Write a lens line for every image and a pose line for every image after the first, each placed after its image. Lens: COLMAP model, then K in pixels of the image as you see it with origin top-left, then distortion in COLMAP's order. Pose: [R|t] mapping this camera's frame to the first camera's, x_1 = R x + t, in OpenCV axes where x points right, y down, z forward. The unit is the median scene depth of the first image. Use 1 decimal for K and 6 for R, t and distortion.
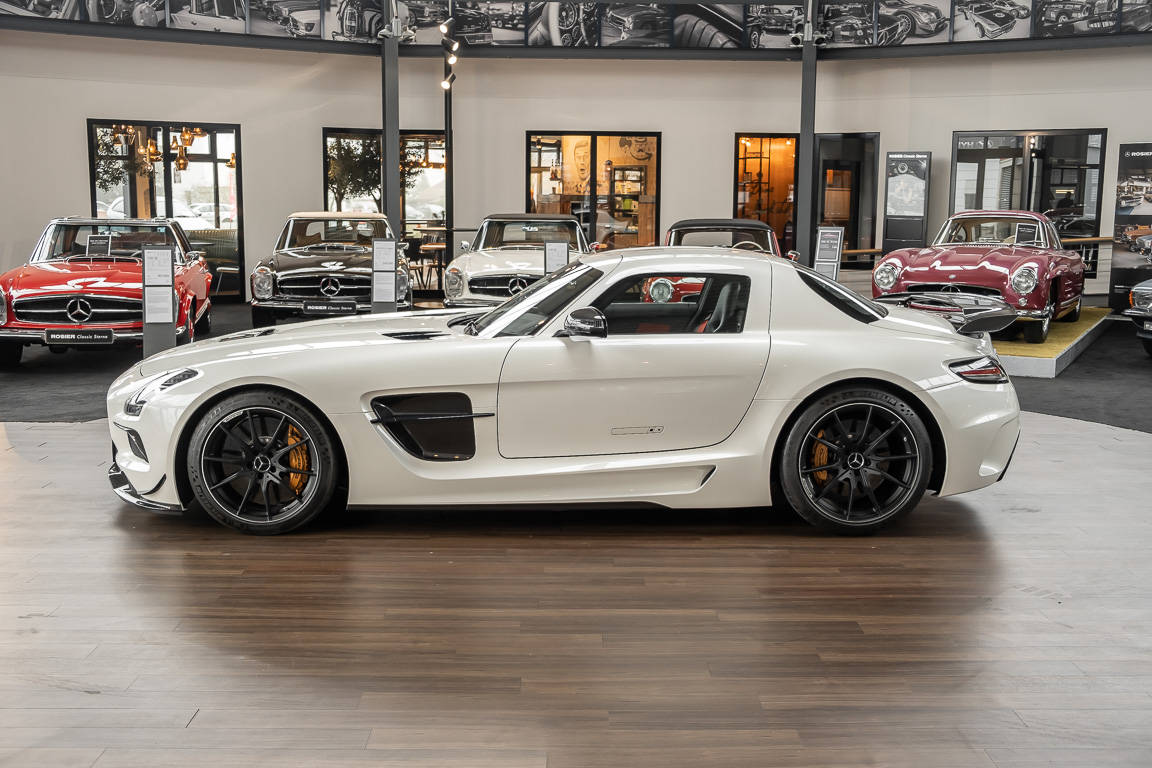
lens RADIAL K [[1199.9, 0, 576.0], [0, 1199.9, 384.0], [0, 0, 1]] dist [-0.008368, 0.001437]
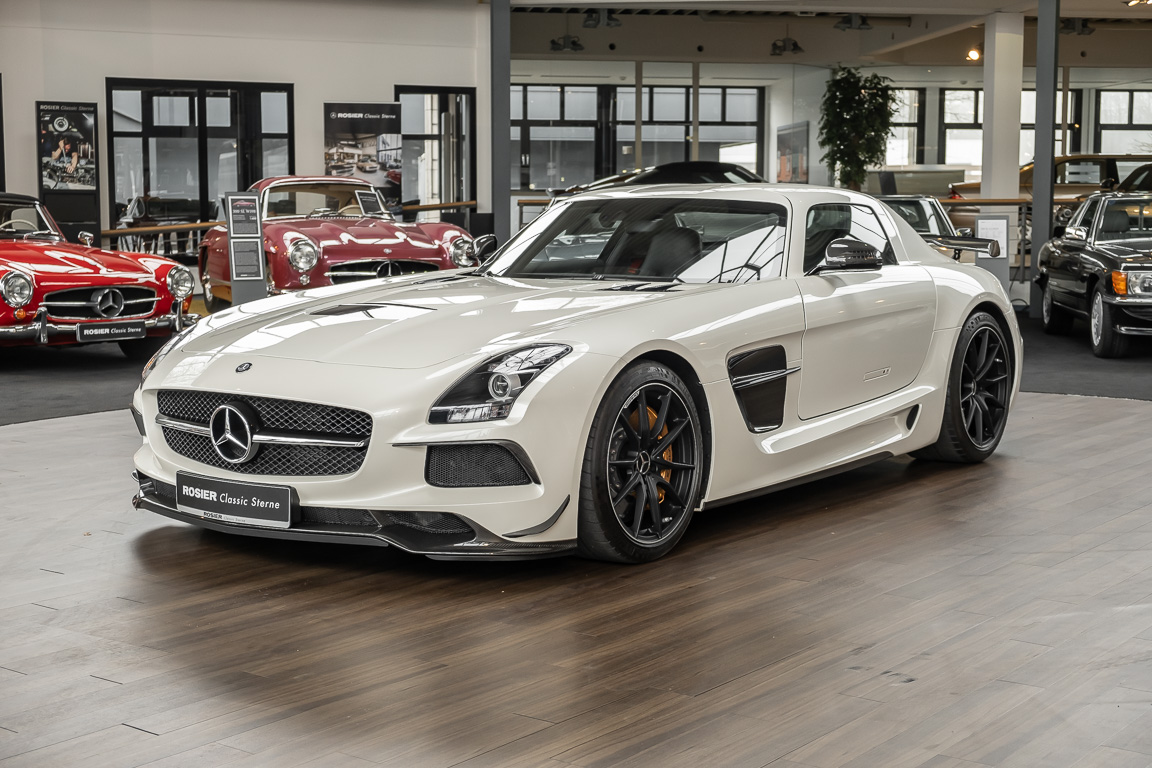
lens RADIAL K [[1725.6, 0, 576.0], [0, 1725.6, 384.0], [0, 0, 1]] dist [0.014401, 0.044933]
pose [[0.598673, -0.086051, 0.796358, -0.615980], [0.125279, 0.992036, 0.013016, 0.000438], [-0.791136, 0.091975, 0.604686, 0.225159]]
